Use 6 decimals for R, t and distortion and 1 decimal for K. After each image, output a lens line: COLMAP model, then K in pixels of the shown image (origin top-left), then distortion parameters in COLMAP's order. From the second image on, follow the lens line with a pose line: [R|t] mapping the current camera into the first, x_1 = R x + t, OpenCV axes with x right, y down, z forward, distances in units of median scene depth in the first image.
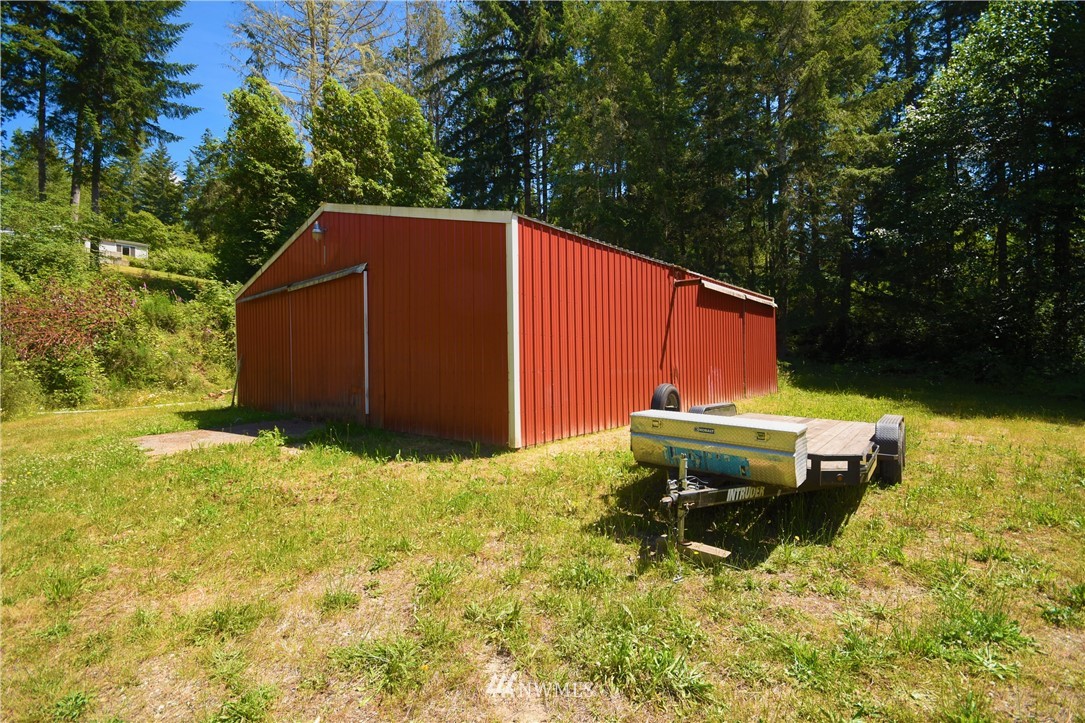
lens RADIAL K [[478.7, 0, 545.0], [0, 478.7, 363.9], [0, 0, 1]] dist [0.004353, -0.009053]
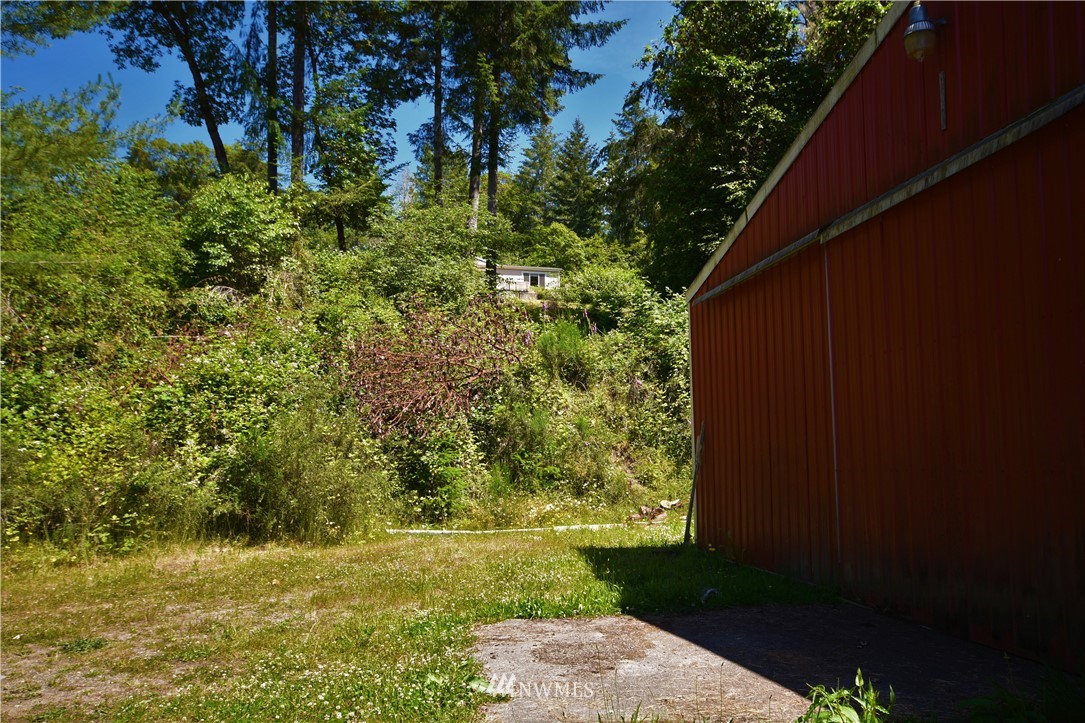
lens RADIAL K [[894.9, 0, 541.0], [0, 894.9, 357.0], [0, 0, 1]] dist [0.010248, 0.002073]
pose [[0.753132, -0.062015, -0.654940, -0.141516], [-0.009068, 0.994474, -0.104593, 0.004613], [0.657807, 0.084711, 0.748408, 0.196842]]
